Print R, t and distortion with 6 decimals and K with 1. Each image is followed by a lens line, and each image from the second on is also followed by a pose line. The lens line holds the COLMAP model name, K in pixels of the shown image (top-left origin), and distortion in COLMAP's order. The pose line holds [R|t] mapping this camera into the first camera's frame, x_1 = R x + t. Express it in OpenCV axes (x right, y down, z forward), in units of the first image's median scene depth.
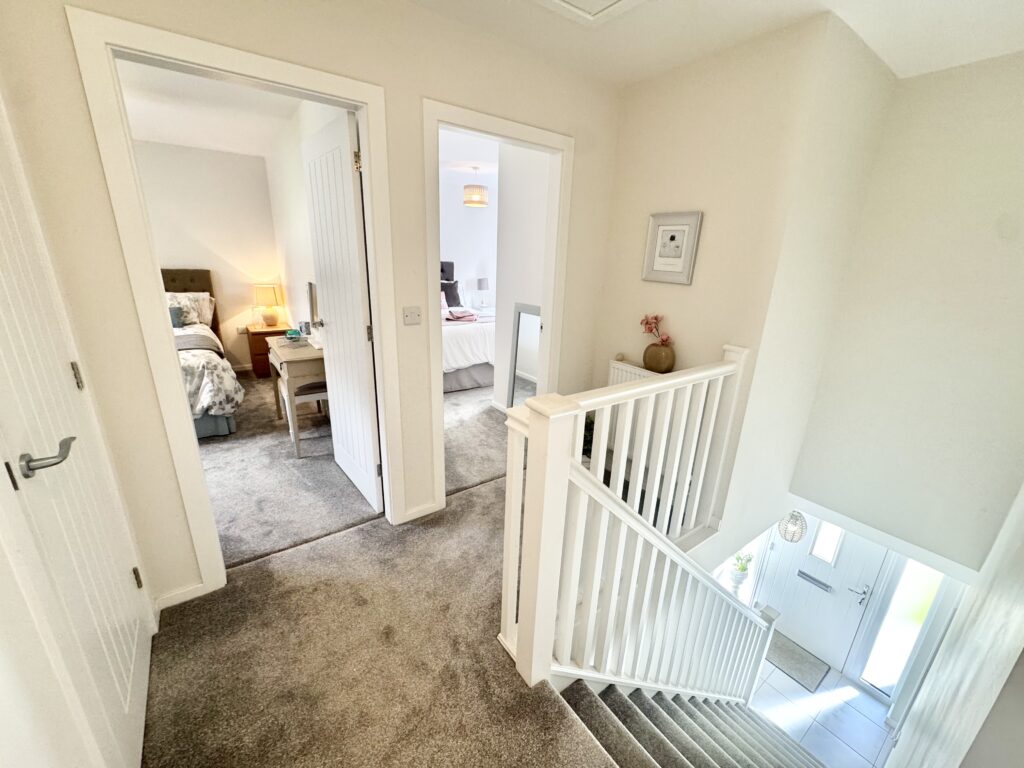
lens RADIAL K [[409.6, 0, 510.4], [0, 409.6, 390.1], [0, 0, 1]] dist [0.001626, -0.000012]
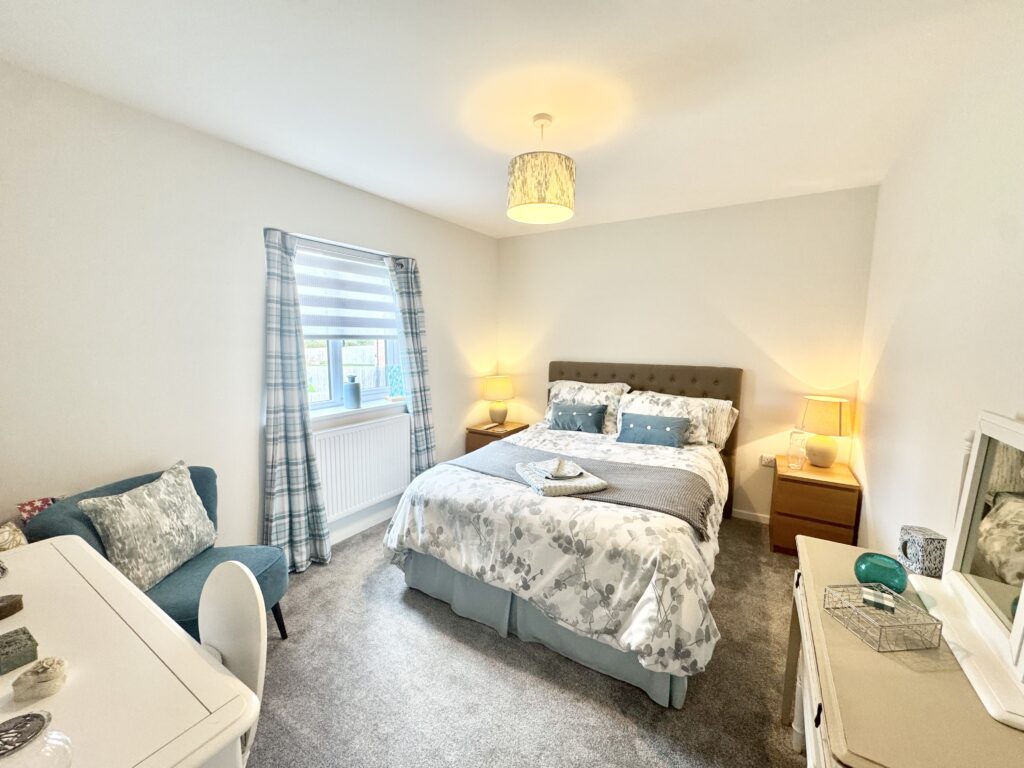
lens RADIAL K [[409.6, 0, 516.9], [0, 409.6, 382.9], [0, 0, 1]] dist [0.001626, -0.000012]
pose [[0.392974, 0.074755, -0.916506, -0.279737], [-0.281274, 0.958690, -0.042407, -0.149869], [0.875475, 0.274454, 0.397767, 0.446189]]
